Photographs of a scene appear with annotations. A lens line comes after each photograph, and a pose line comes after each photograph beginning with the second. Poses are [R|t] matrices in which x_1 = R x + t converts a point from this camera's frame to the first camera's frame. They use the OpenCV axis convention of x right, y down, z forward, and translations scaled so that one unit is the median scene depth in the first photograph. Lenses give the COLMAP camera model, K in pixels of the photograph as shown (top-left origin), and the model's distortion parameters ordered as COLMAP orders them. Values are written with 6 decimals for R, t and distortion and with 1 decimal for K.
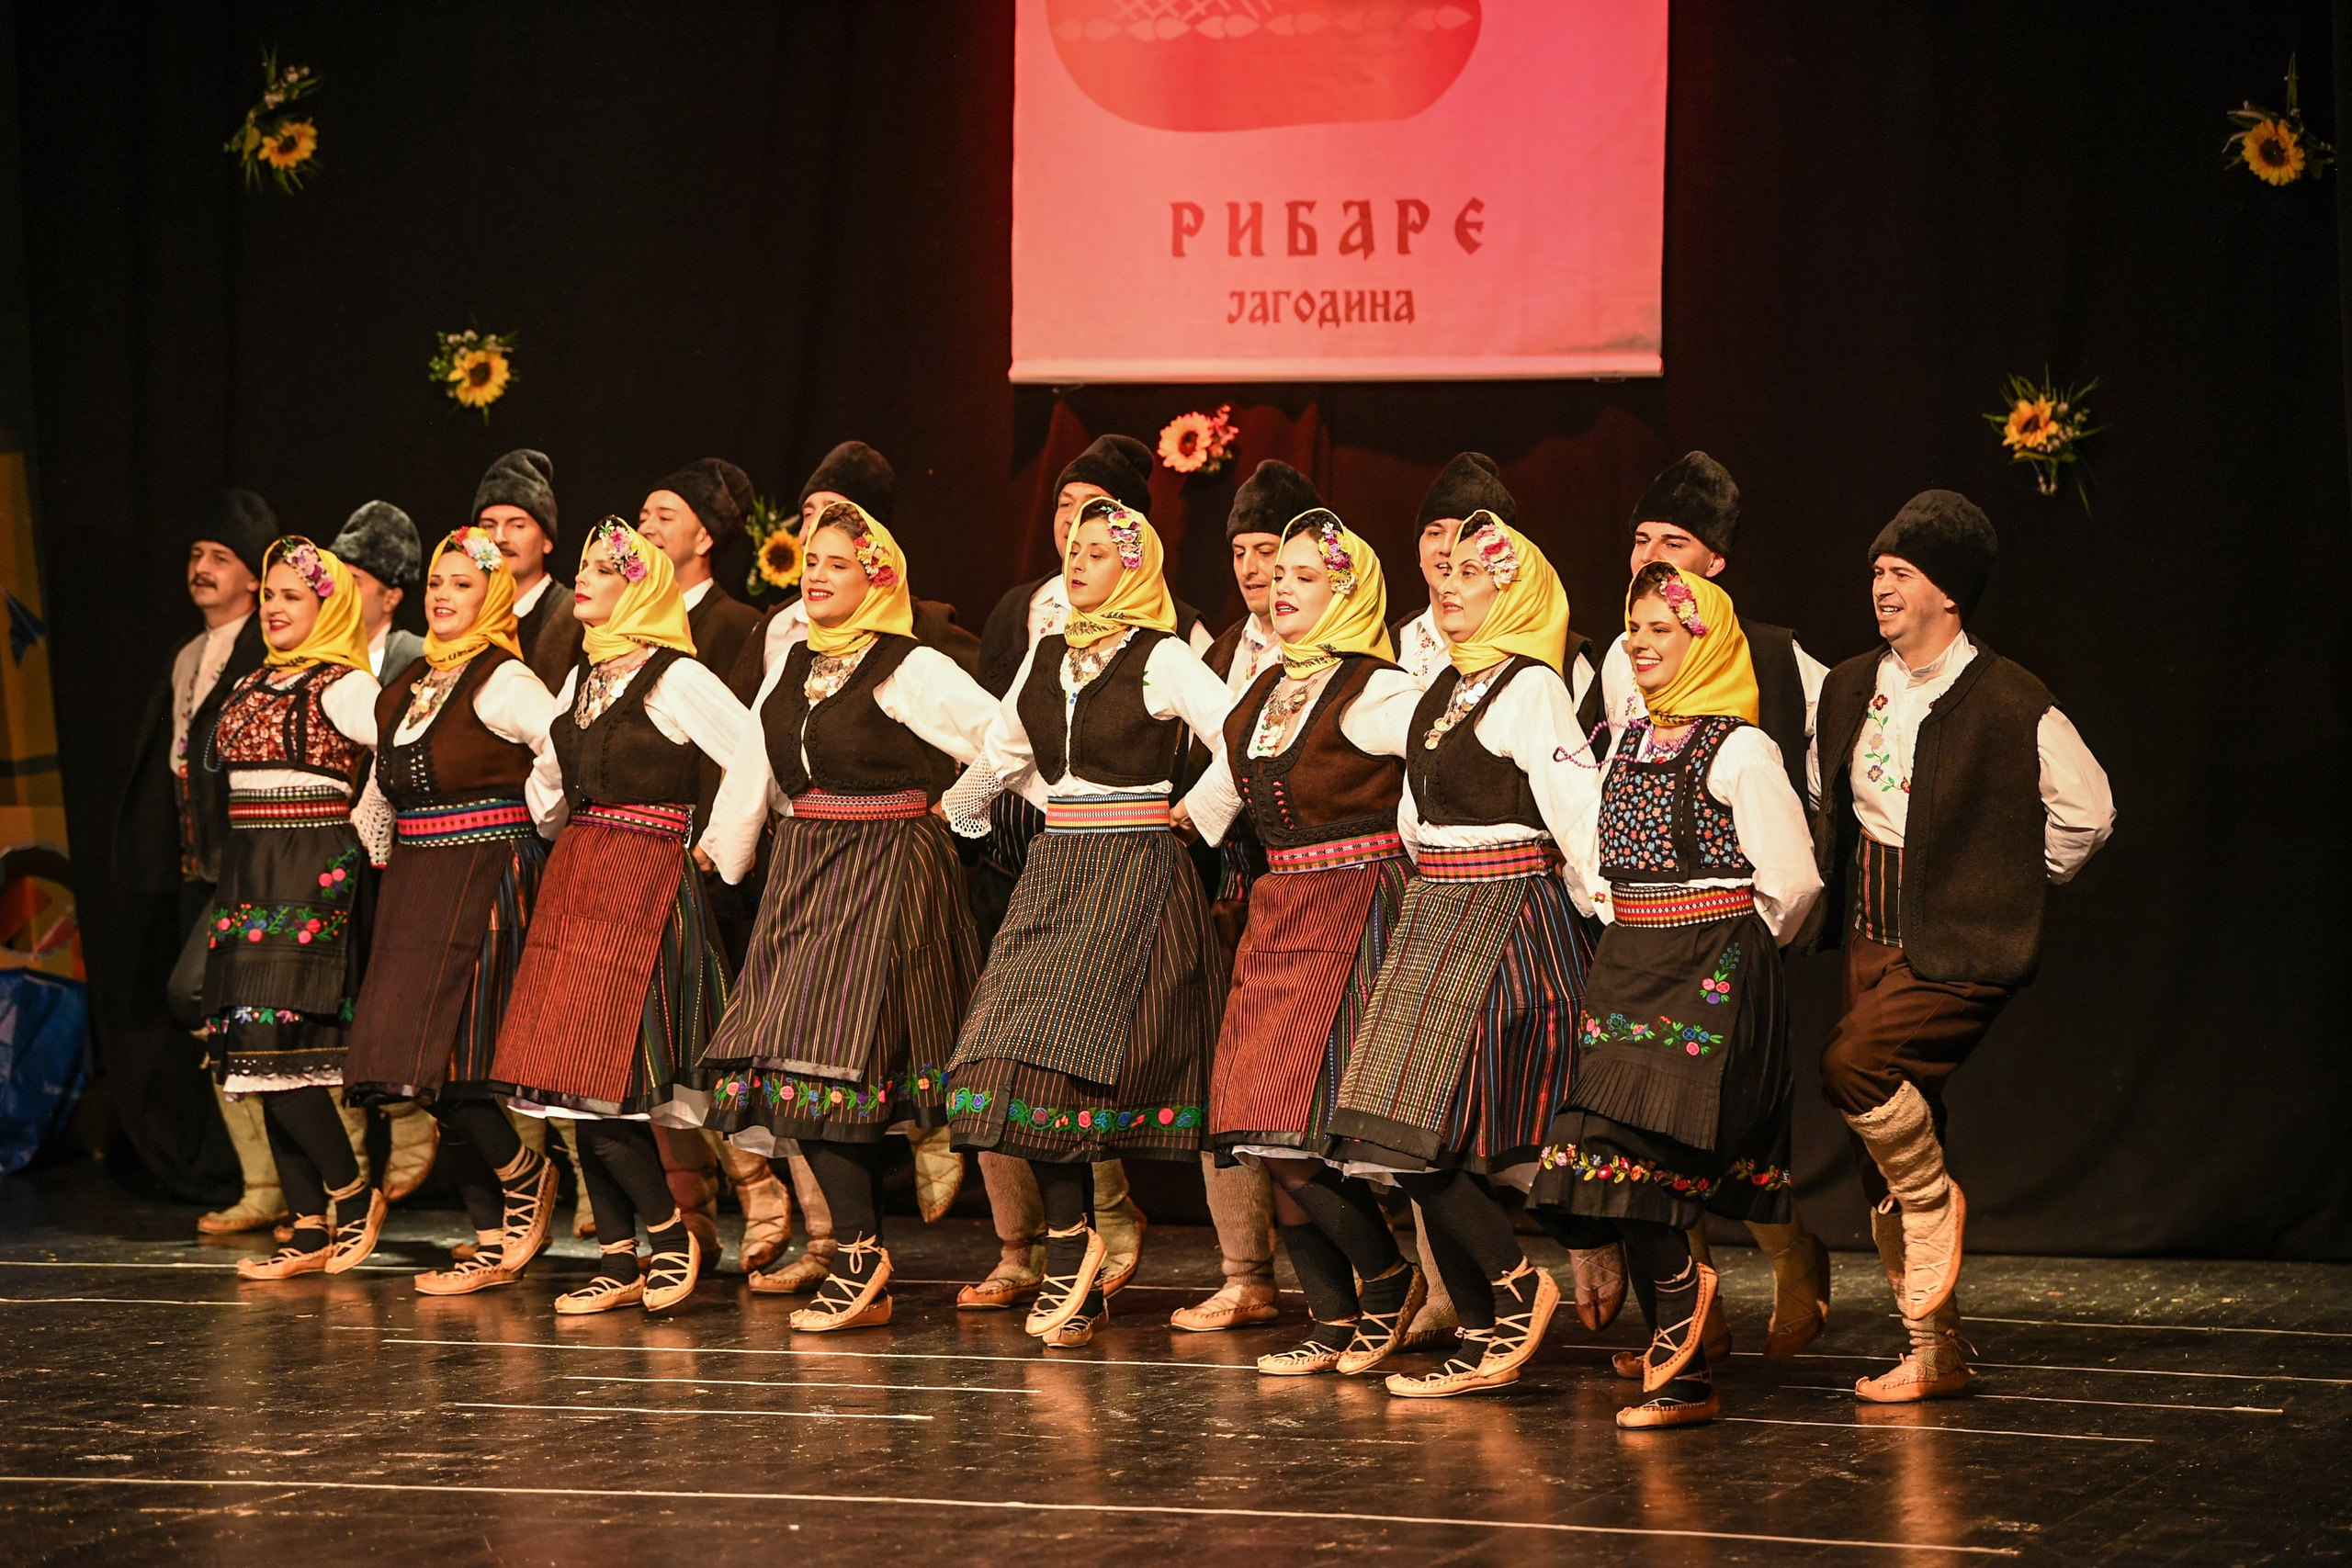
lens RADIAL K [[8276.4, 0, 1176.0], [0, 8276.4, 784.0], [0, 0, 1]] dist [1.174242, -8.102409]
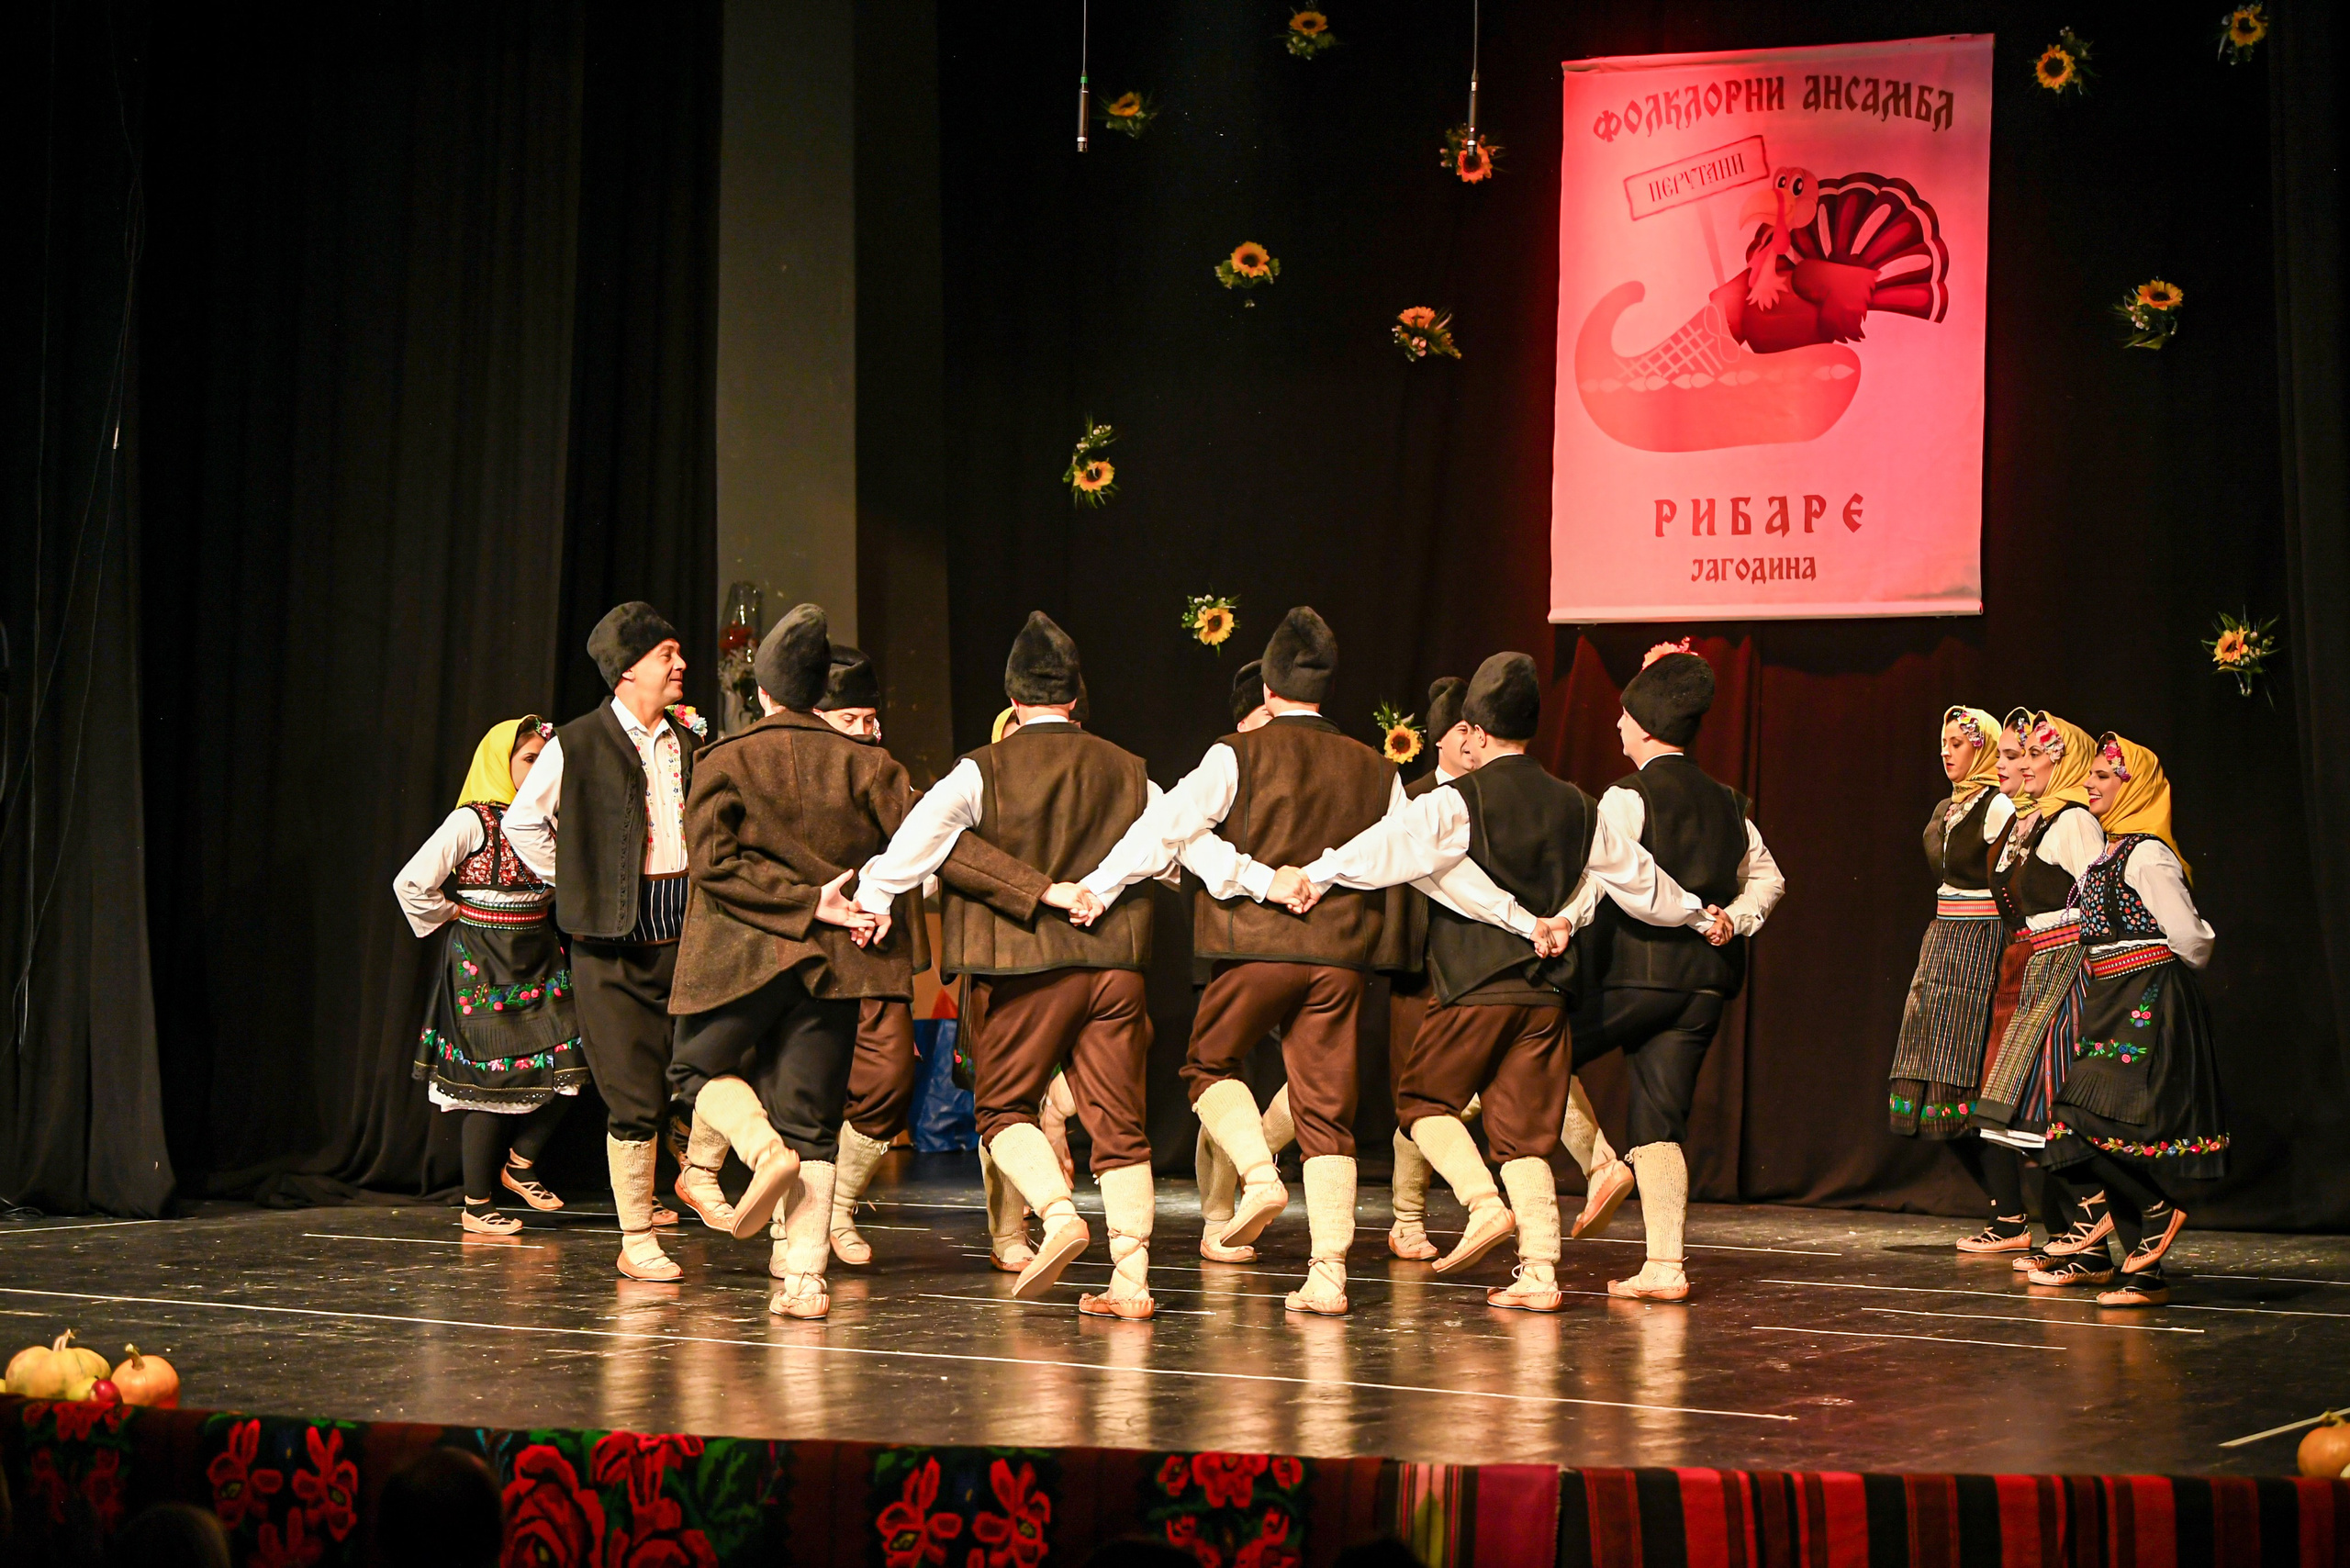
lens RADIAL K [[5139.5, 0, 1175.0], [0, 5139.5, 784.0], [0, 0, 1]] dist [0.110983, -0.278221]
pose [[0.970727, 0.000938, -0.240183, 0.135970], [-0.009327, 0.999385, -0.033791, 0.011457], [0.240004, 0.035041, 0.970139, 0.104978]]
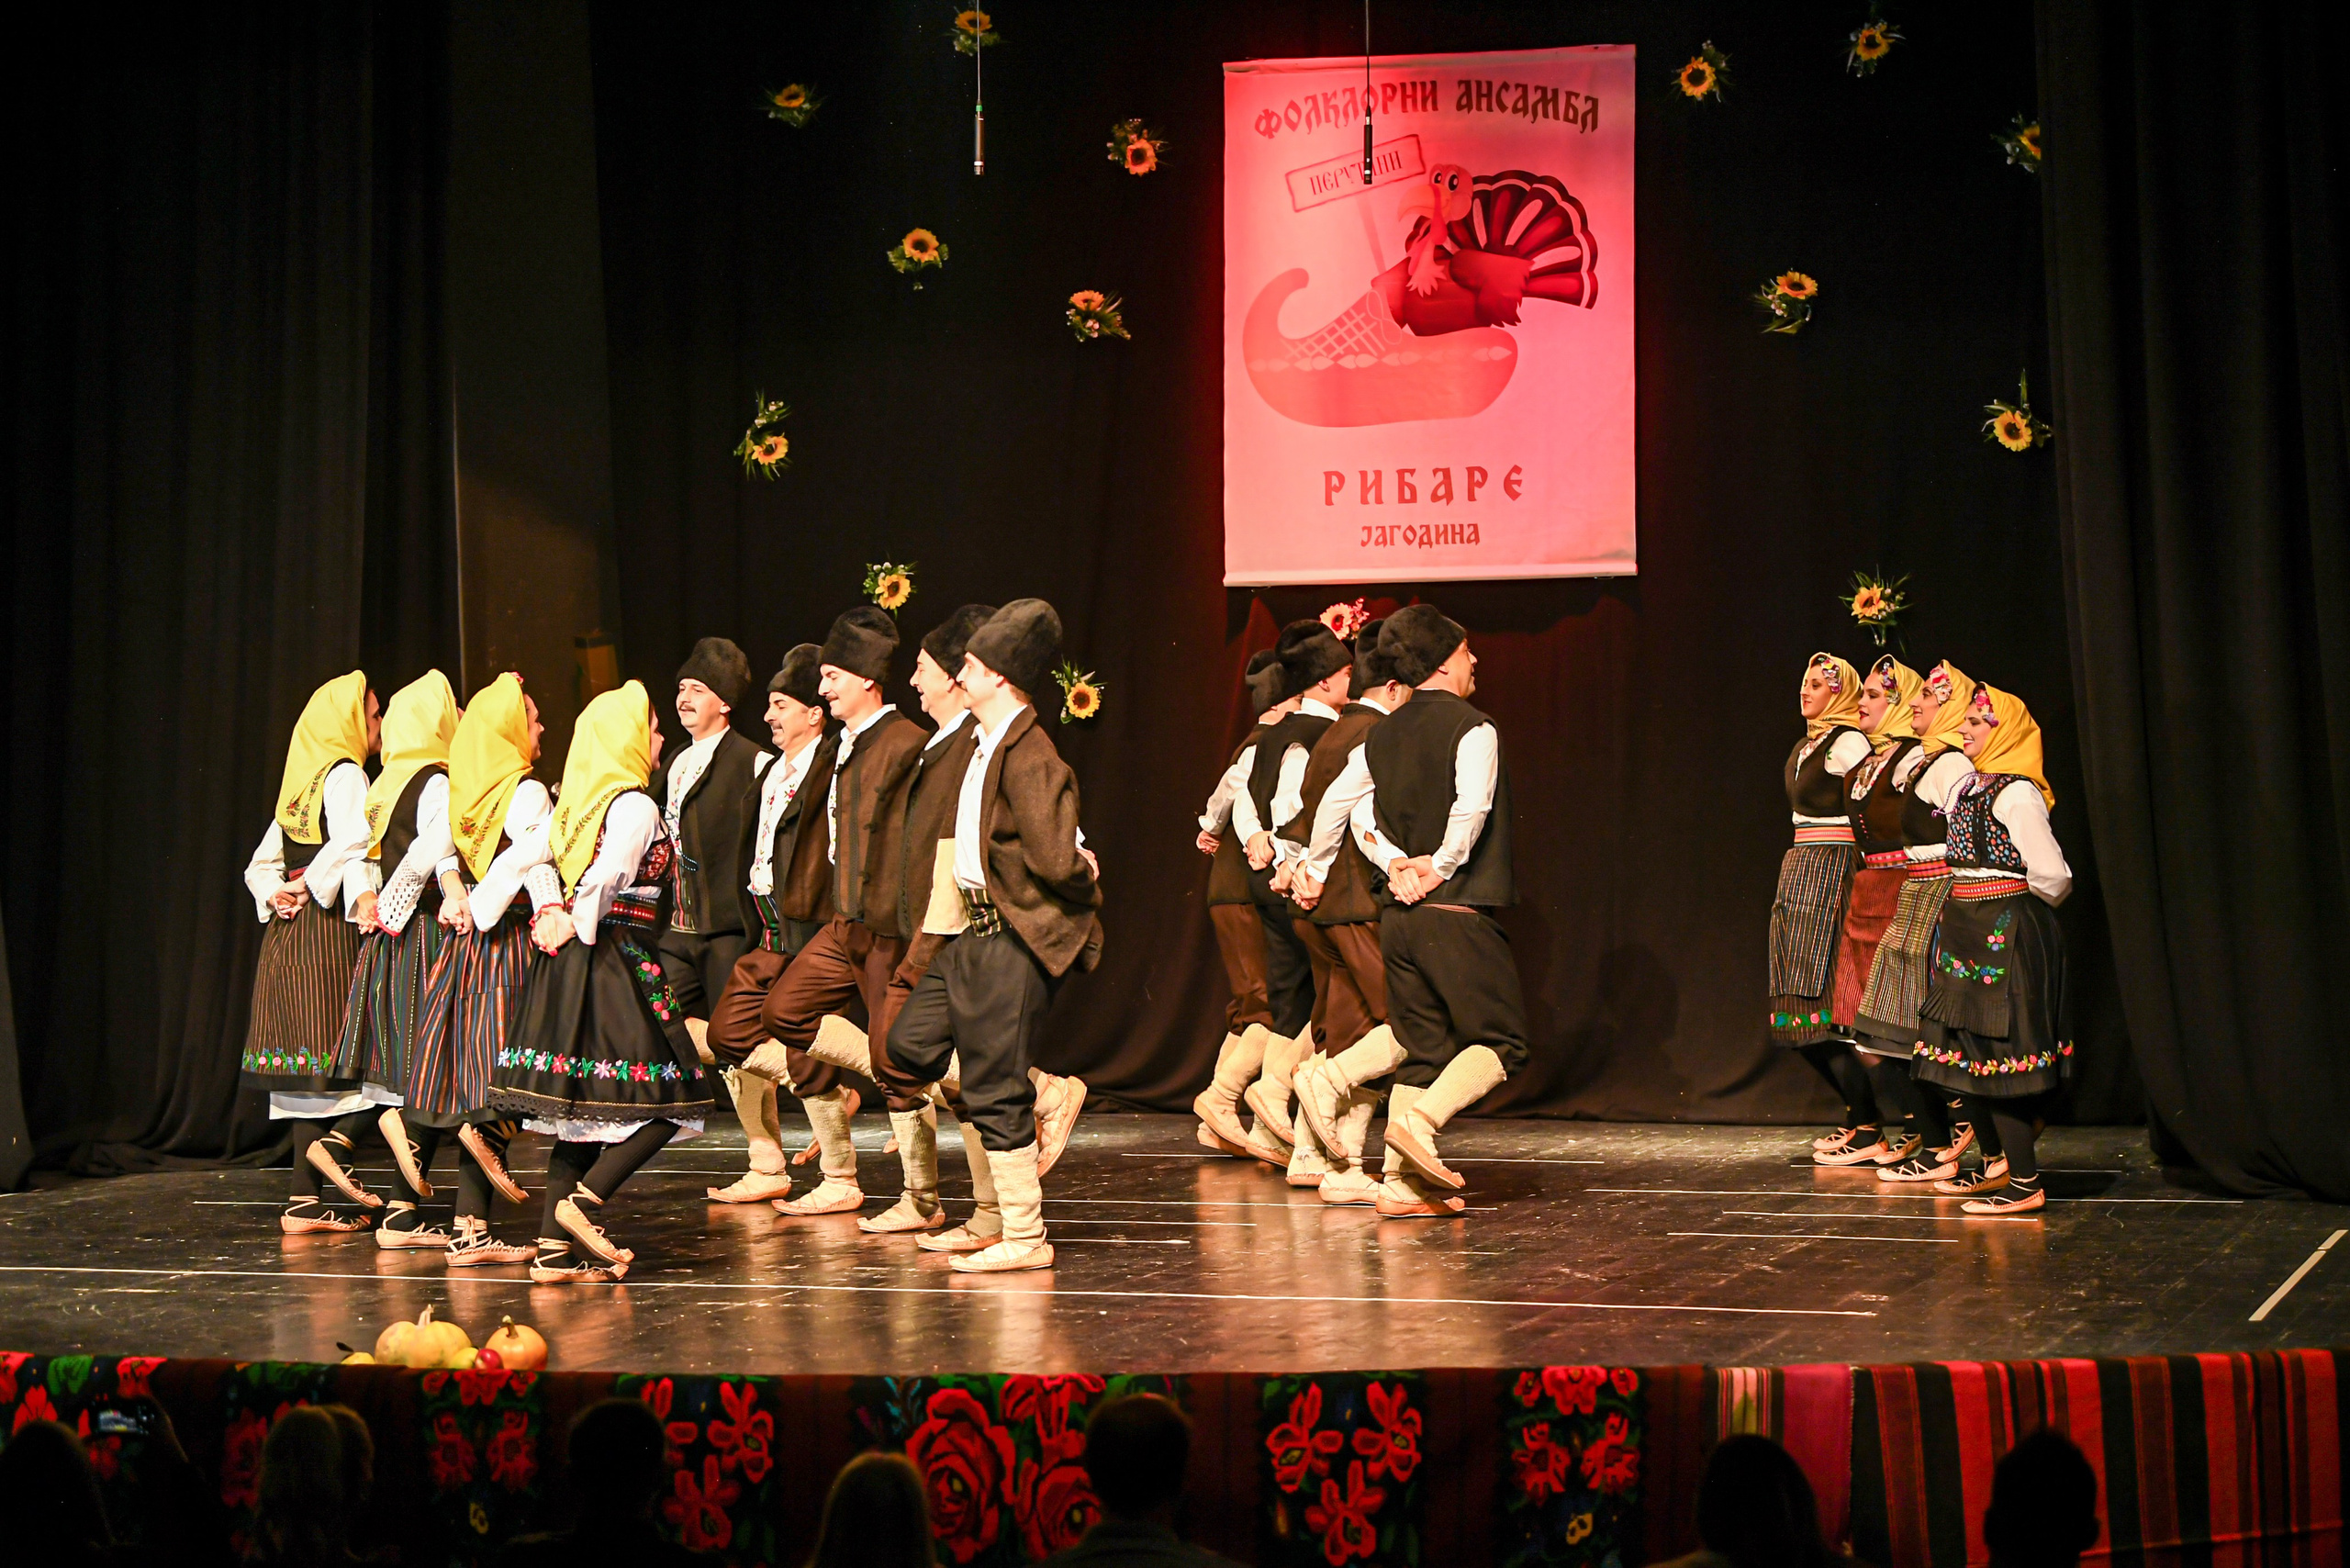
lens RADIAL K [[5213.4, 0, 1175.0], [0, 5213.4, 784.0], [0, 0, 1]] dist [0.155120, -0.592709]
pose [[0.999399, -0.018107, -0.029553, -0.000660], [0.017792, 0.999782, -0.010912, -0.000092], [0.029744, 0.010380, 0.999504, 0.007630]]
